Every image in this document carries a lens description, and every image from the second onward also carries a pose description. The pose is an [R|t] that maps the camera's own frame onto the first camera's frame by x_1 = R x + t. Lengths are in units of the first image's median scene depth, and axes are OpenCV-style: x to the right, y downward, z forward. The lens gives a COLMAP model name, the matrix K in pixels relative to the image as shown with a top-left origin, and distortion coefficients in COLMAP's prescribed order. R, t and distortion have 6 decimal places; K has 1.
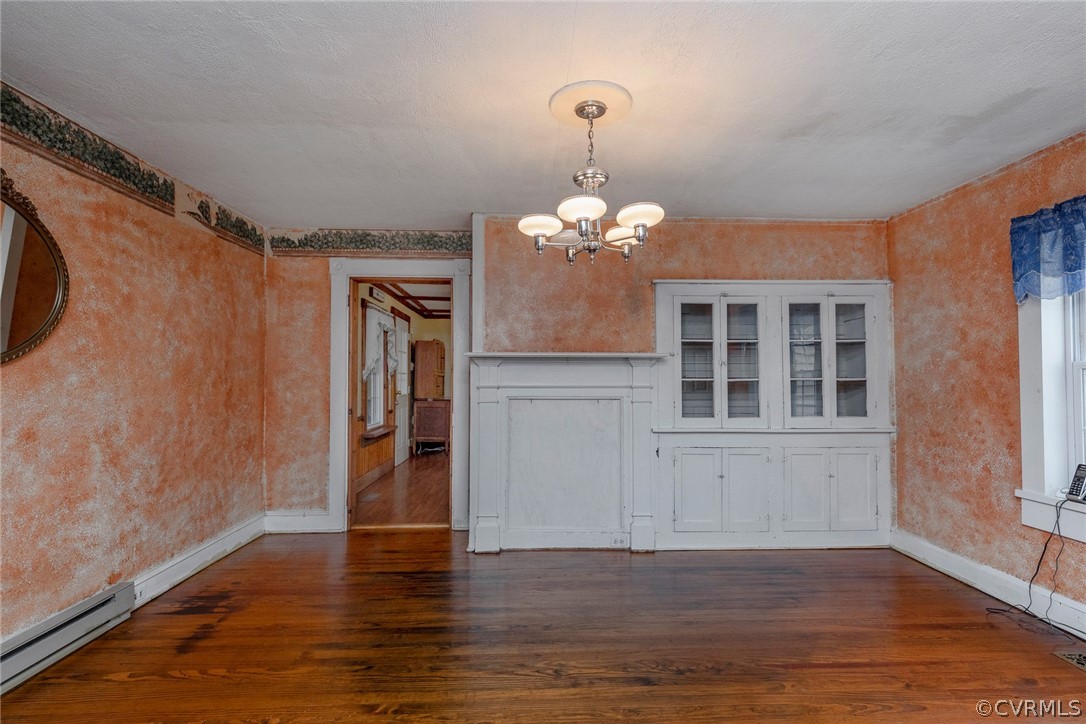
lens RADIAL K [[492.1, 0, 534.4], [0, 492.1, 371.2], [0, 0, 1]] dist [0.000003, -0.000779]
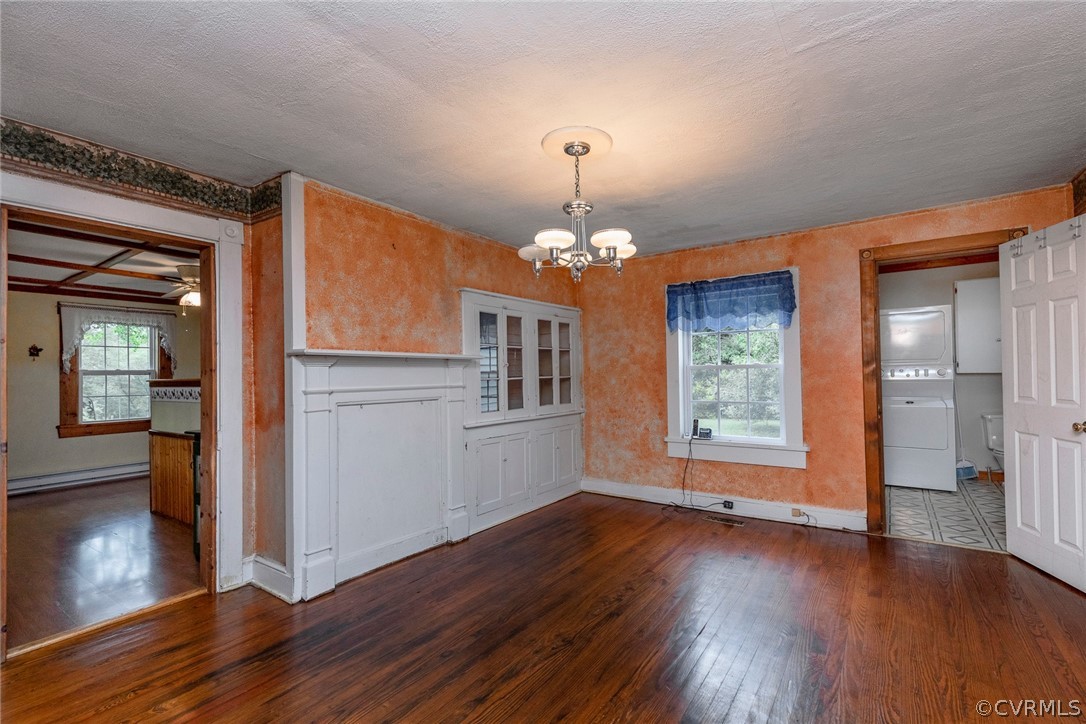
lens RADIAL K [[492.1, 0, 534.4], [0, 492.1, 371.2], [0, 0, 1]] dist [0.000003, -0.000779]
pose [[0.604846, -0.004260, 0.796331, -0.532657], [0.003420, 0.999990, 0.002752, -0.004037], [-0.796335, 0.001059, 0.604854, 0.226136]]
